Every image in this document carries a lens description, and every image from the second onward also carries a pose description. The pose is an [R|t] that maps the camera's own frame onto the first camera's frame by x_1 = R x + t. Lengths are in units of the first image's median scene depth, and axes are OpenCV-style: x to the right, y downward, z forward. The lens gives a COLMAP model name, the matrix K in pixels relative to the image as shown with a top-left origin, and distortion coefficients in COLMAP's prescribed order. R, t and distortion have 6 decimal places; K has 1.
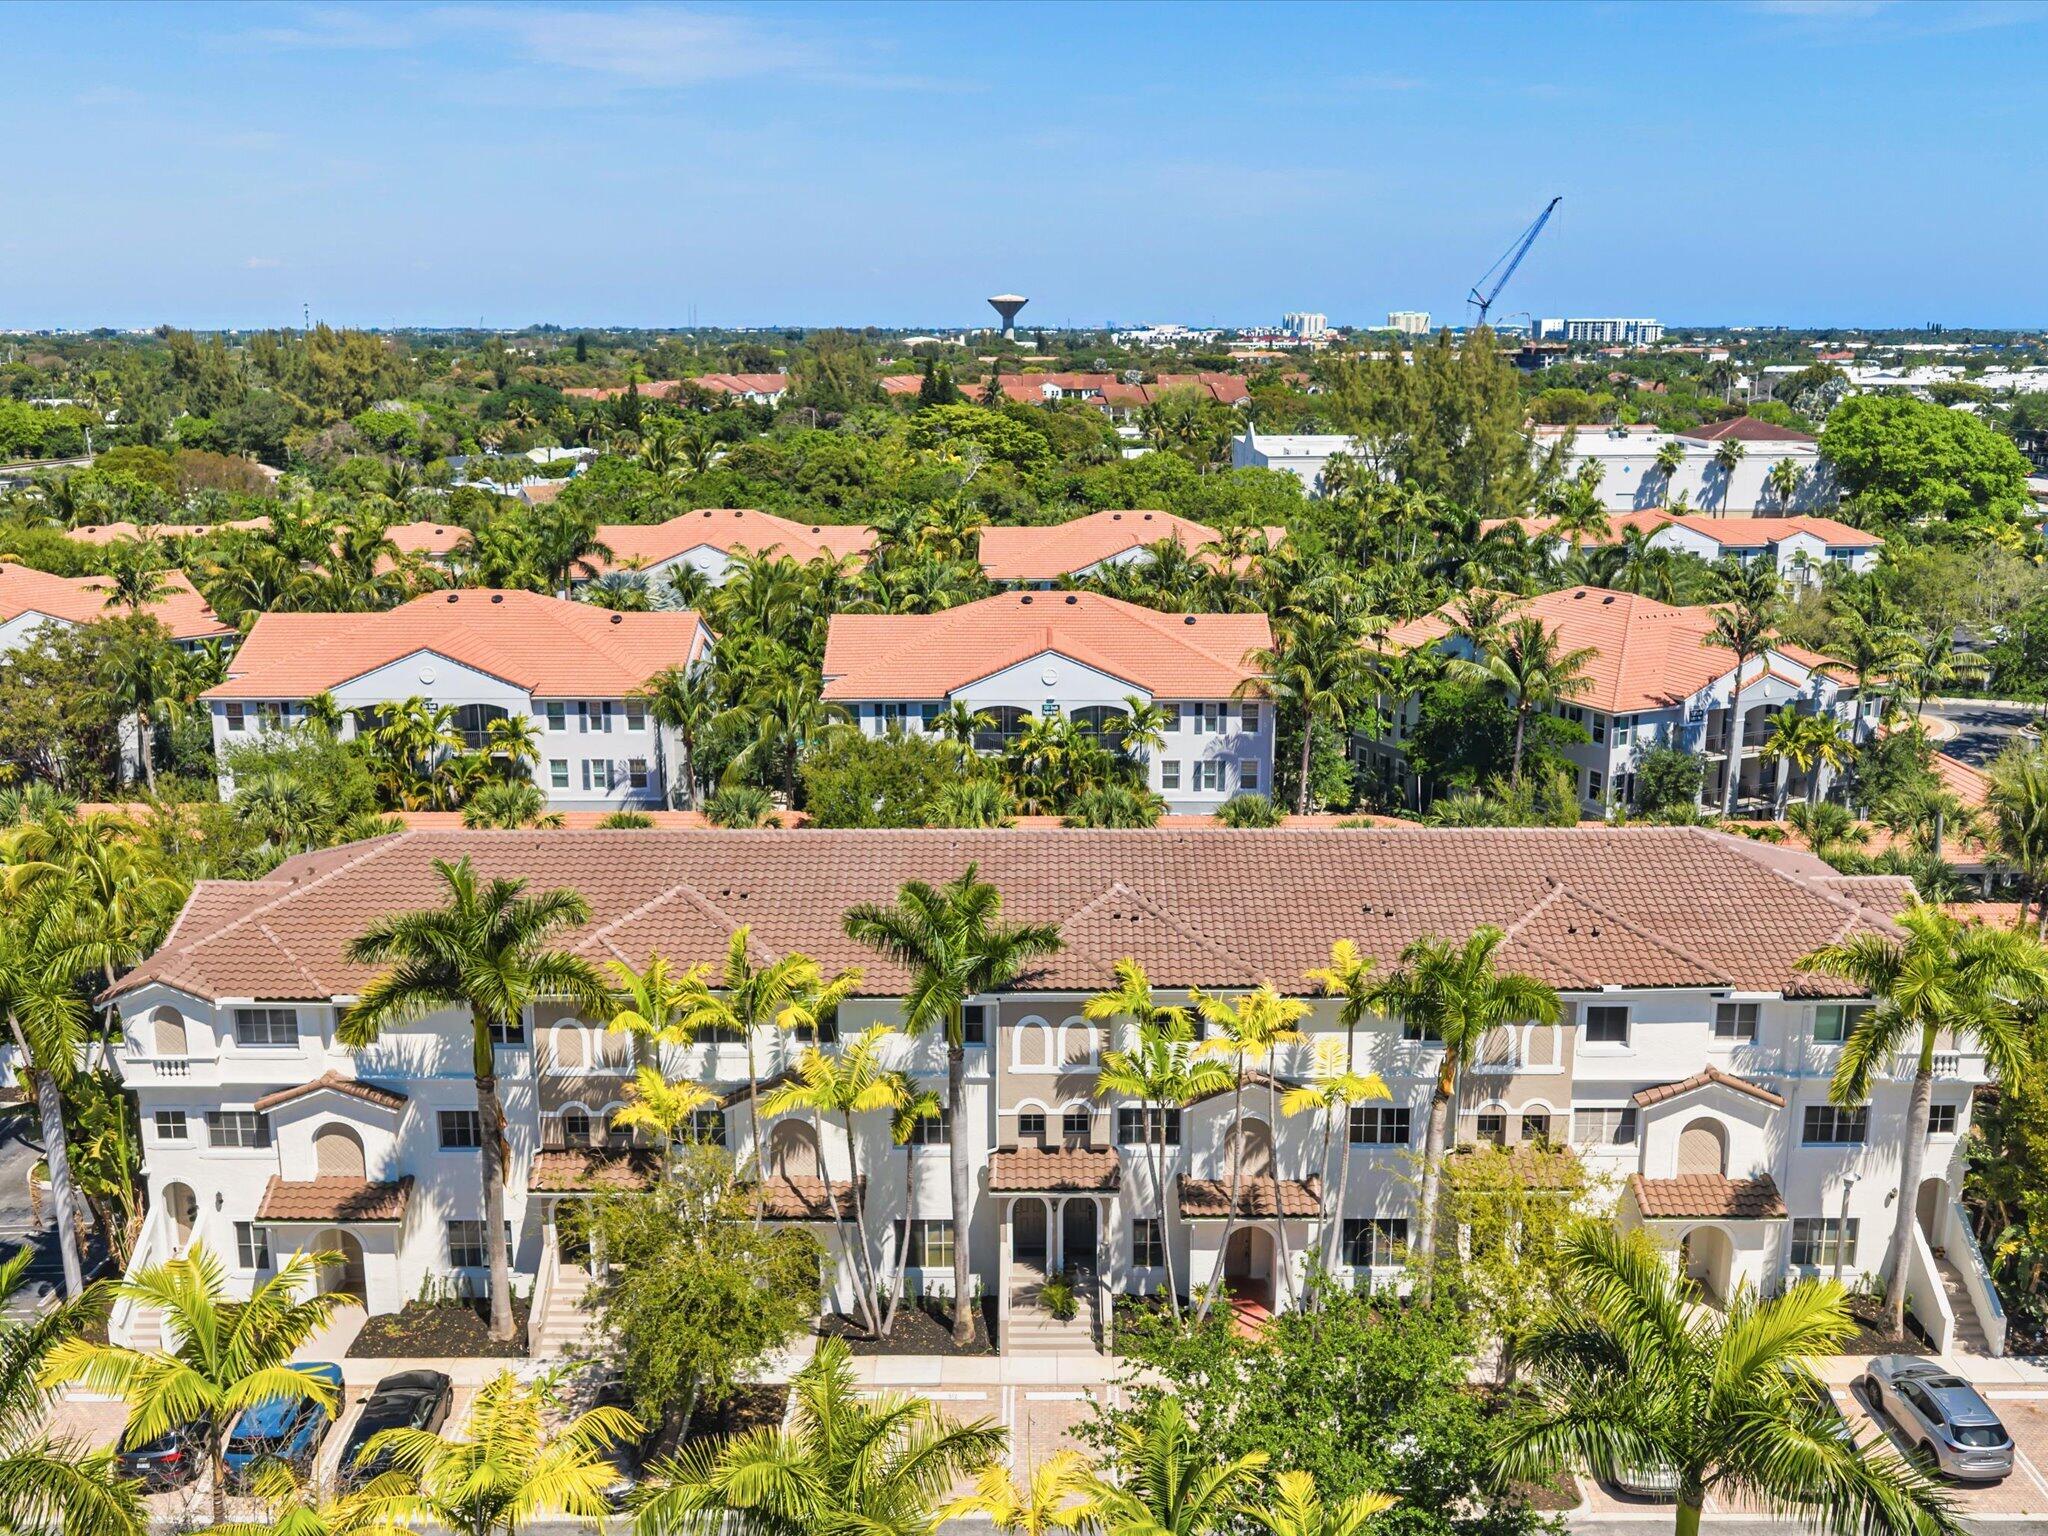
lens RADIAL K [[1909.8, 0, 1024.0], [0, 1909.8, 768.0], [0, 0, 1]] dist [0.041296, -0.106178]
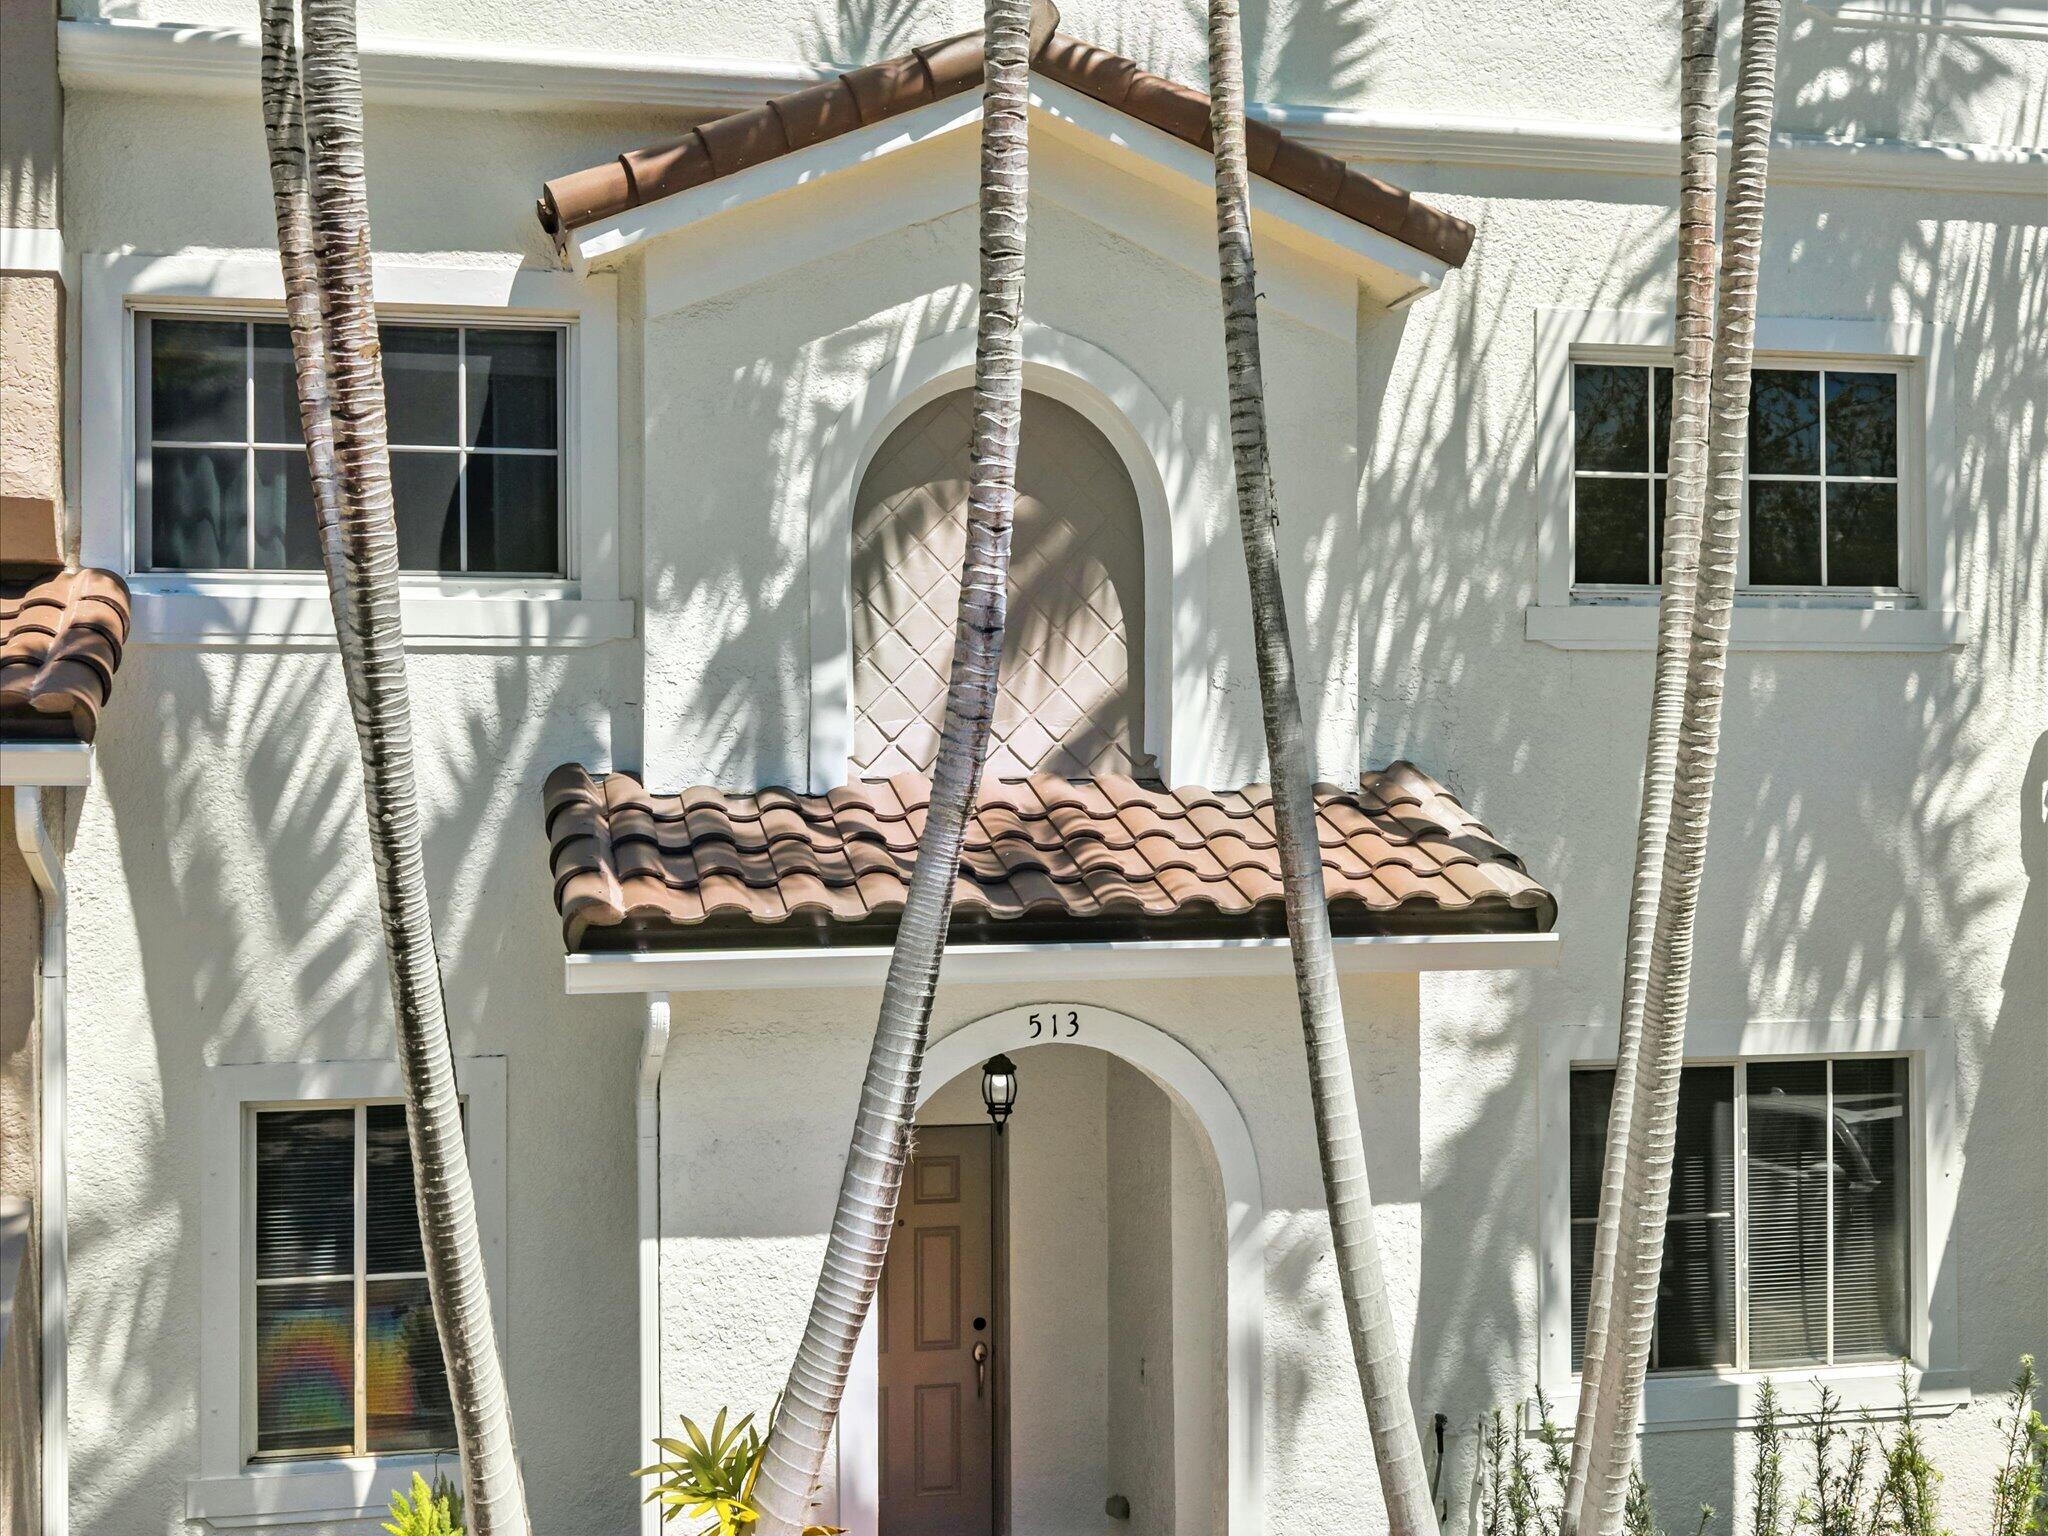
lens RADIAL K [[2659.8, 0, 1024.0], [0, 2659.8, 768.0], [0, 0, 1]] dist [0.006595, -0.006557]
pose [[0.976122, -0.001633, 0.217218, 0.071847], [0.051089, 0.973647, -0.222263, 0.264046], [-0.211131, 0.228053, 0.950482, 0.799110]]
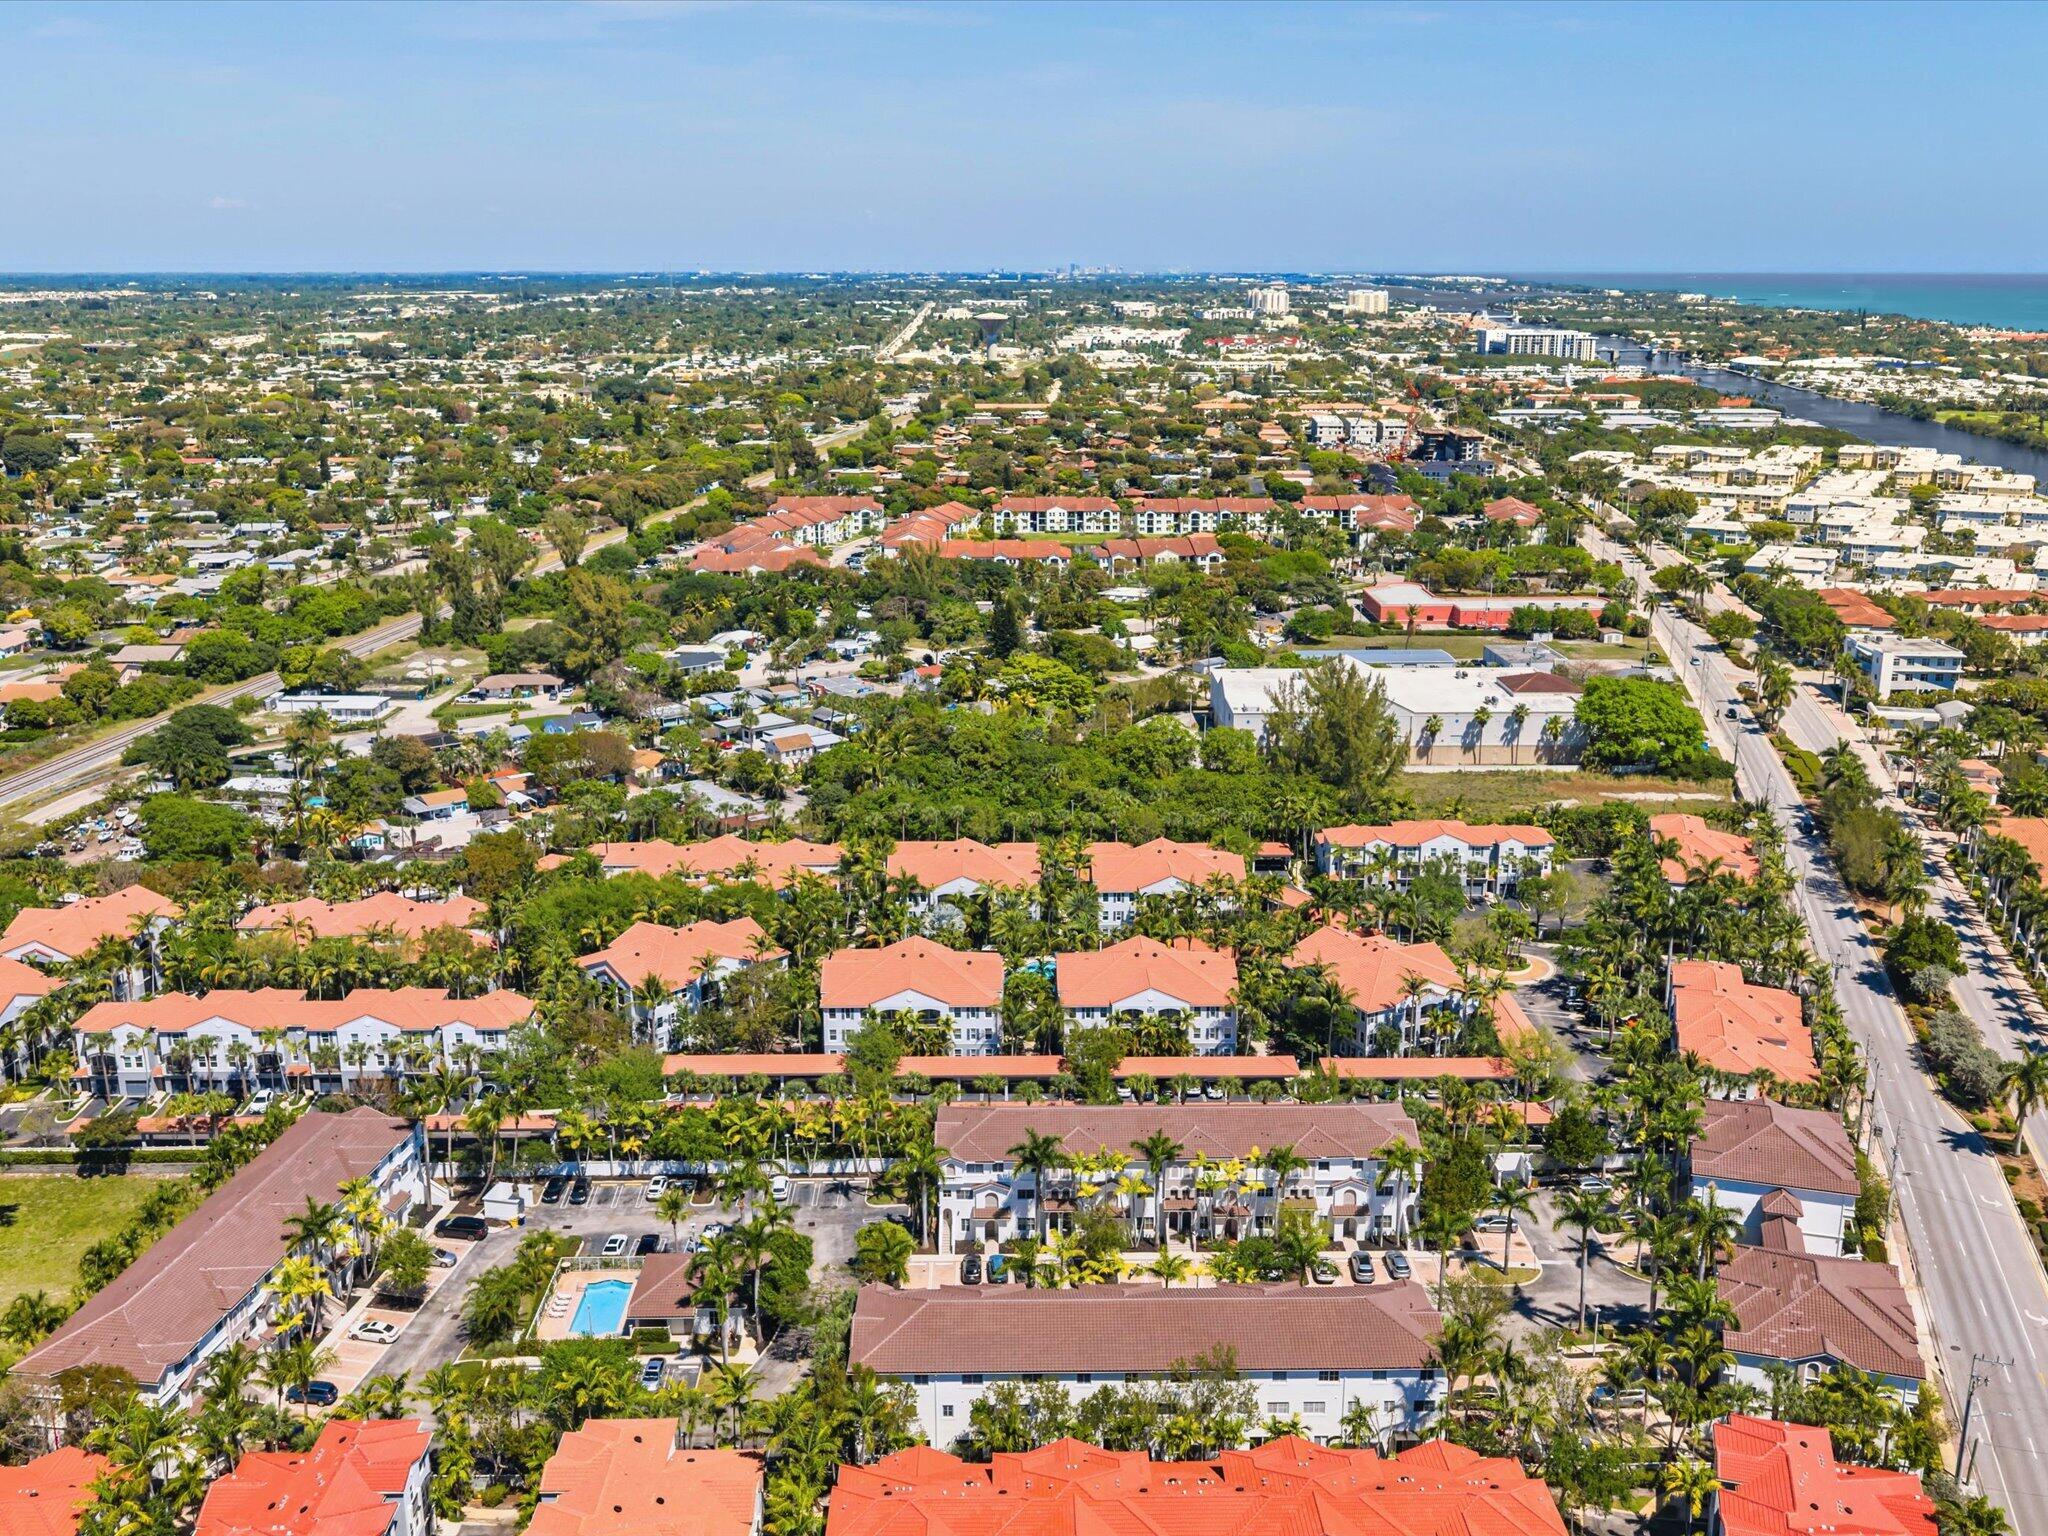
lens RADIAL K [[1909.8, 0, 1024.0], [0, 1909.8, 768.0], [0, 0, 1]] dist [0.041296, -0.106178]
pose [[0.999816, -0.002277, 0.019039, -0.362795], [0.001708, 0.999553, 0.029858, -0.767561], [-0.019098, -0.029820, 0.999373, -2.759172]]
